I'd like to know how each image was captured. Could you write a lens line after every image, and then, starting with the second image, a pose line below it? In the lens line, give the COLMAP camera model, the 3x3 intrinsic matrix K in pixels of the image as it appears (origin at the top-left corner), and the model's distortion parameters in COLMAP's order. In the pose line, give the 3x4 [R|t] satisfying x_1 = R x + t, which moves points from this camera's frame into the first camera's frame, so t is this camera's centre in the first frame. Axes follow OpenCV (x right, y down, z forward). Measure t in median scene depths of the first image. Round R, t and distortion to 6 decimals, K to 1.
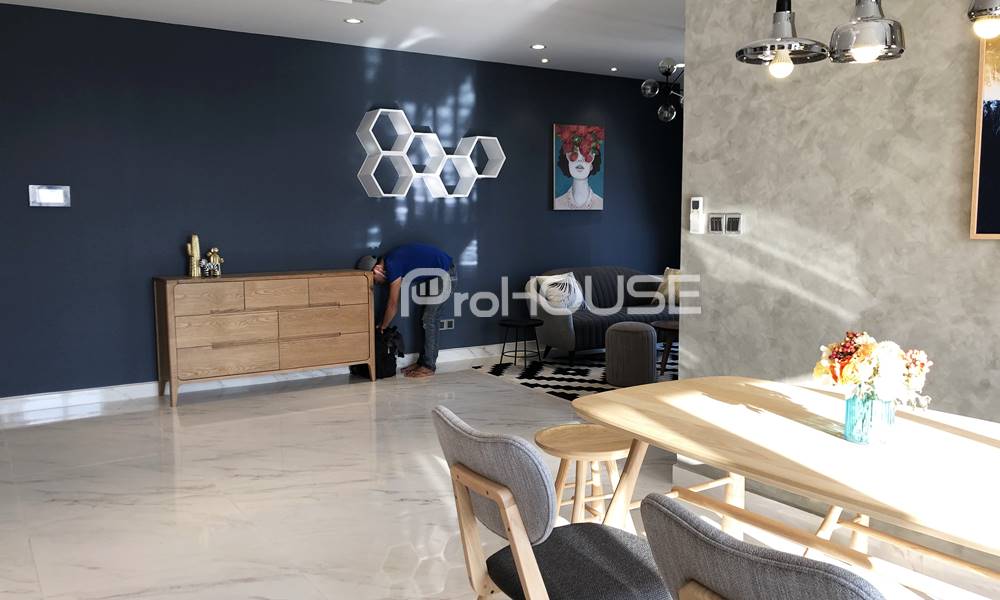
lens RADIAL K [[812.7, 0, 500.0], [0, 812.7, 300.0], [0, 0, 1]] dist [0.059475, -0.103384]
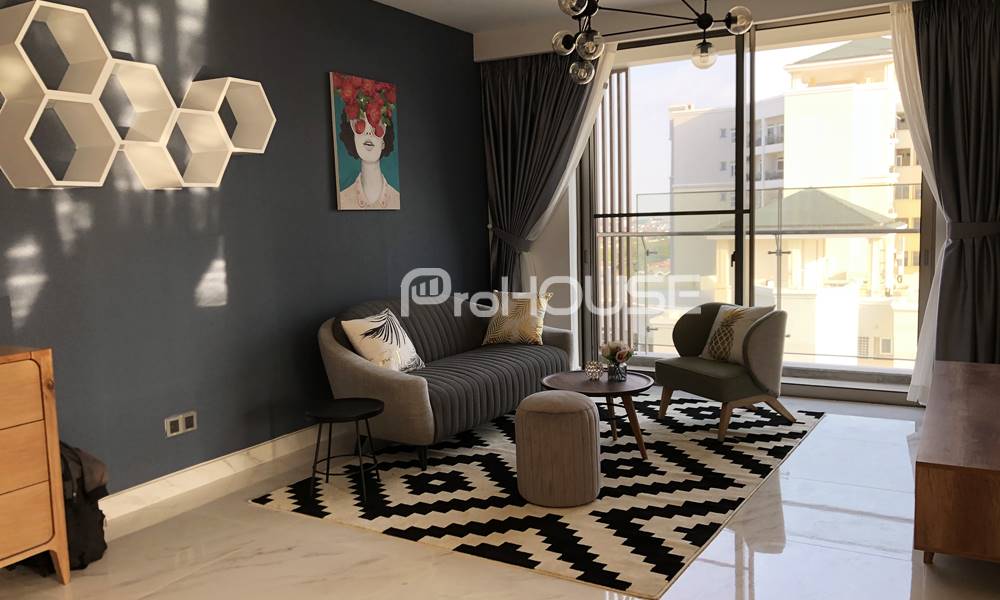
lens RADIAL K [[812.7, 0, 500.0], [0, 812.7, 300.0], [0, 0, 1]] dist [0.059475, -0.103384]
pose [[0.884364, -0.066664, 0.462013, -0.156142], [0.068142, 0.997584, 0.013508, -0.055496], [-0.461798, 0.019536, 0.886770, 0.513899]]
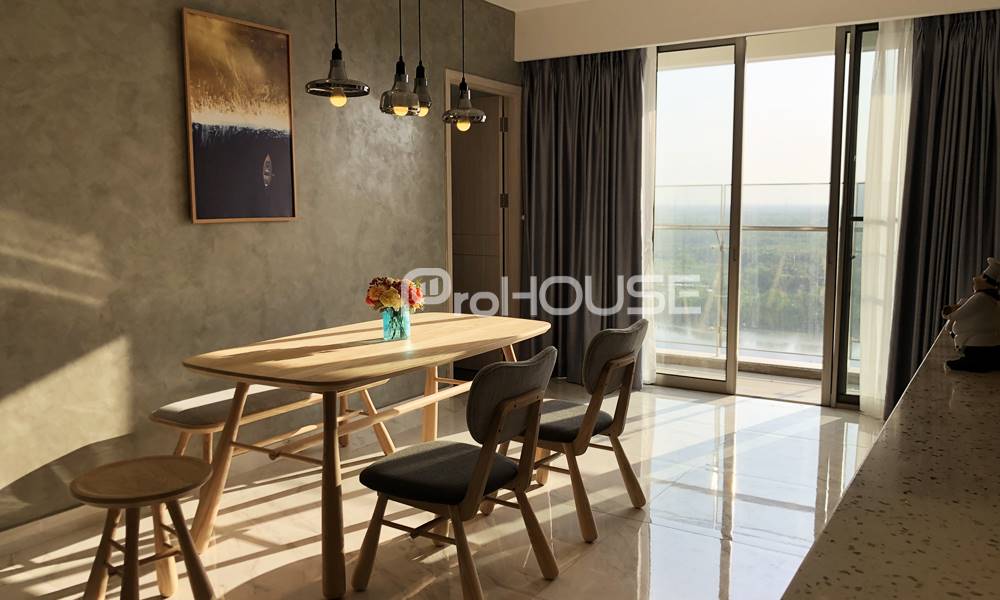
lens RADIAL K [[812.7, 0, 500.0], [0, 812.7, 300.0], [0, 0, 1]] dist [0.059475, -0.103384]
pose [[-0.415664, -0.103316, 0.903631, -0.397144], [0.099442, 0.982409, 0.158065, -0.052230], [-0.904066, 0.155561, -0.398078, 0.505645]]
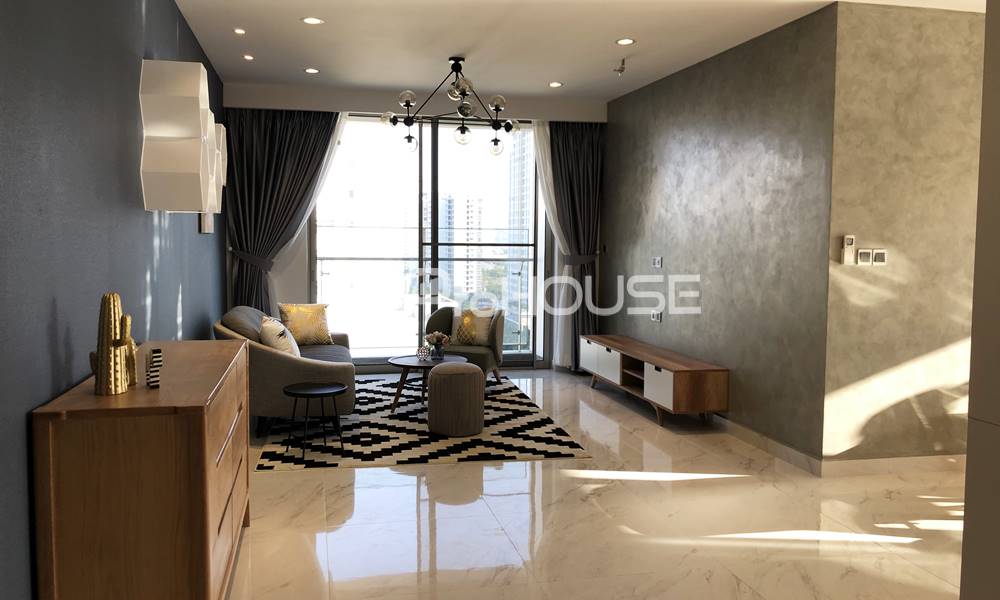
lens RADIAL K [[807.8, 0, 500.0], [0, 807.8, 300.0], [0, 0, 1]] dist [0.004757, 0.055861]
pose [[0.344579, -0.062987, 0.936642, -0.690900], [0.084679, 0.995765, 0.035811, -0.073955], [-0.934930, 0.066974, 0.348453, 0.676661]]
